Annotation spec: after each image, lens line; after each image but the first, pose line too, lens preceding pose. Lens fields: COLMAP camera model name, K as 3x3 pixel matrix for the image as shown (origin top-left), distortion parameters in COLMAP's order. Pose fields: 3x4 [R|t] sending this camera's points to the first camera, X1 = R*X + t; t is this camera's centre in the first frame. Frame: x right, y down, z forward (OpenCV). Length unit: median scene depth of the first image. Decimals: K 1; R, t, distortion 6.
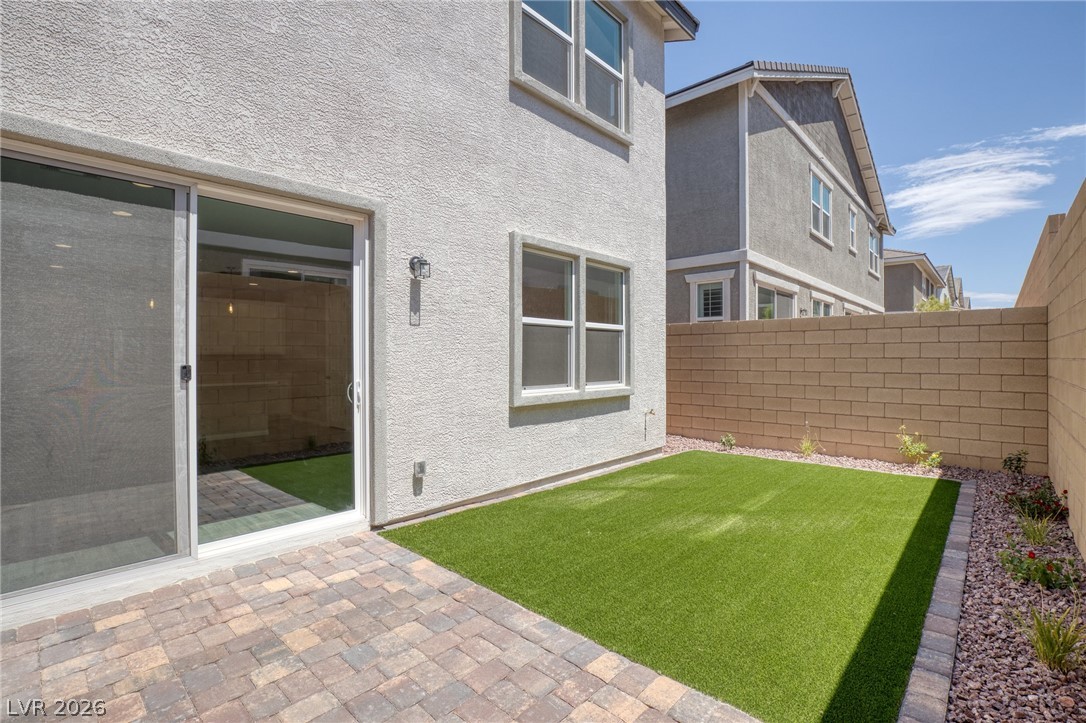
lens RADIAL K [[496.8, 0, 543.0], [0, 496.8, 361.5], [0, 0, 1]] dist [-0.010545, 0.000085]
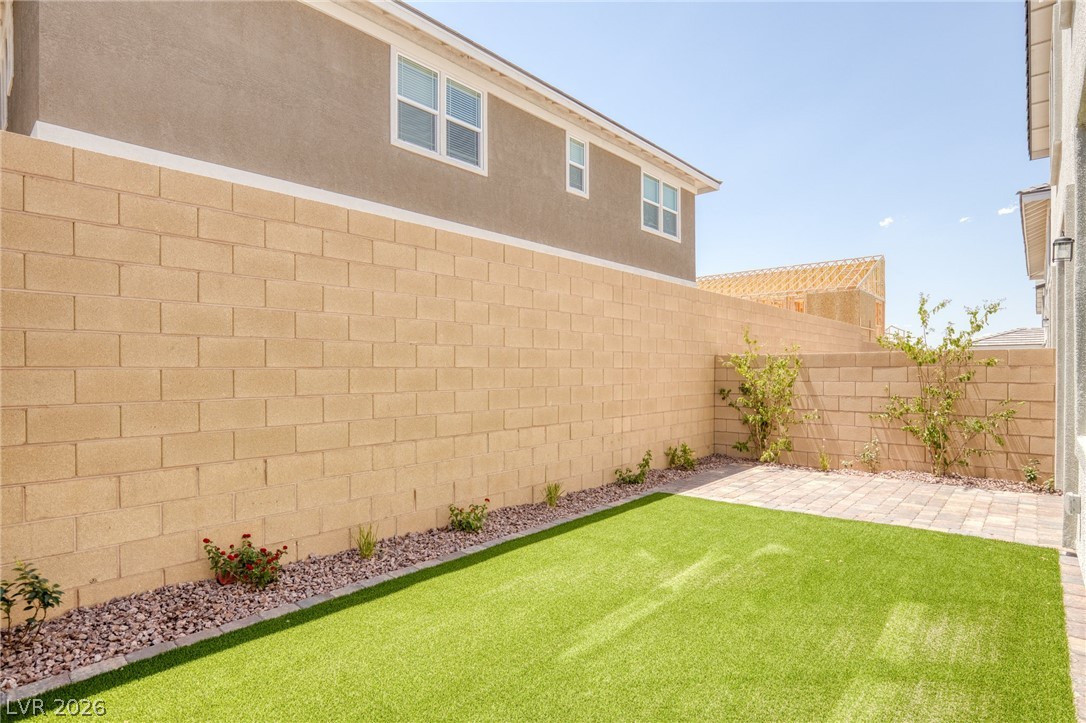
lens RADIAL K [[559.6, 0, 541.9], [0, 559.6, 366.9], [0, 0, 1]] dist [-0.003807, -0.000861]
pose [[-0.999536, 0.006069, -0.029862, 0.496066], [0.005968, 0.999976, 0.003459, -0.006242], [0.029883, 0.003279, -0.999548, 1.517655]]
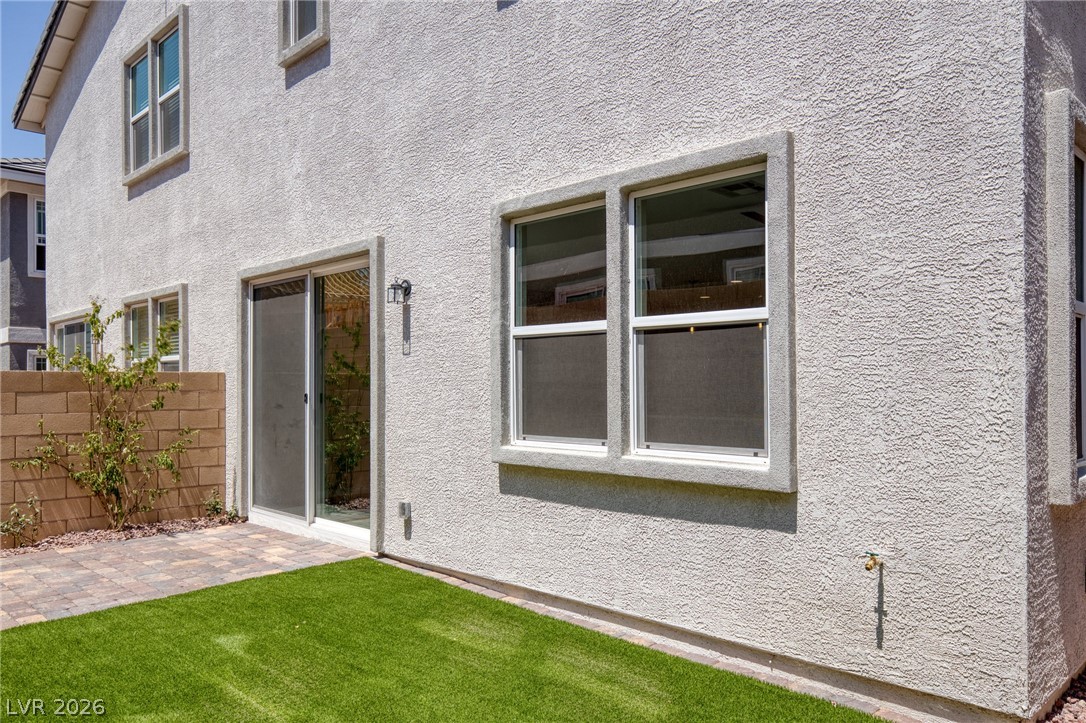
lens RADIAL K [[791.4, 0, 548.2], [0, 791.4, 381.6], [0, 0, 1]] dist [0.037181, -0.001625]
pose [[-0.035925, -0.001450, -0.999353, 0.993367], [-0.003937, 0.999991, -0.001309, -0.017454], [0.999347, 0.003887, -0.035930, 1.082180]]
